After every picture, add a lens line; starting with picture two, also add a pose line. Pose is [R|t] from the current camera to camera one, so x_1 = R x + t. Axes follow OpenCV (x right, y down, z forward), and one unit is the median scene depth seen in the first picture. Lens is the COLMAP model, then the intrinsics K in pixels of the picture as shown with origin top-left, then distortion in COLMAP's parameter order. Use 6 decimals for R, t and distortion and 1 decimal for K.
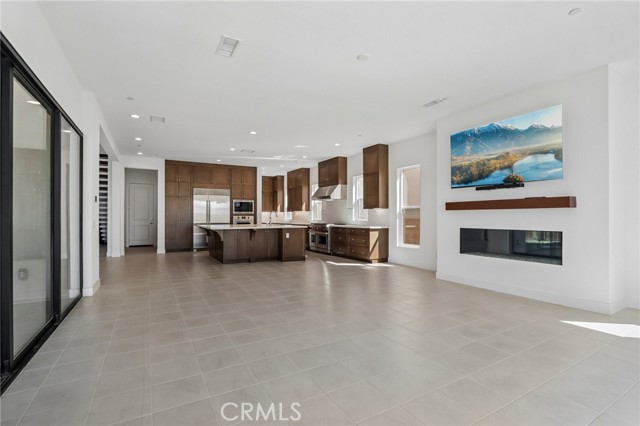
lens RADIAL K [[299.5, 0, 316.1], [0, 299.5, 213.4], [0, 0, 1]] dist [-0.009603, 0.001138]
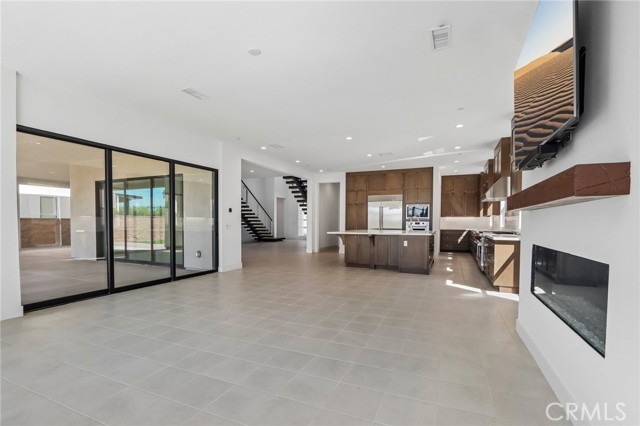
lens RADIAL K [[299.5, 0, 313.5], [0, 299.5, 233.3], [0, 0, 1]] dist [-0.009603, 0.001138]
pose [[0.599640, 0.033397, -0.799573, 0.332186], [0.004931, 0.998956, 0.045423, 0.000862], [0.800255, -0.031180, 0.598849, 0.186069]]
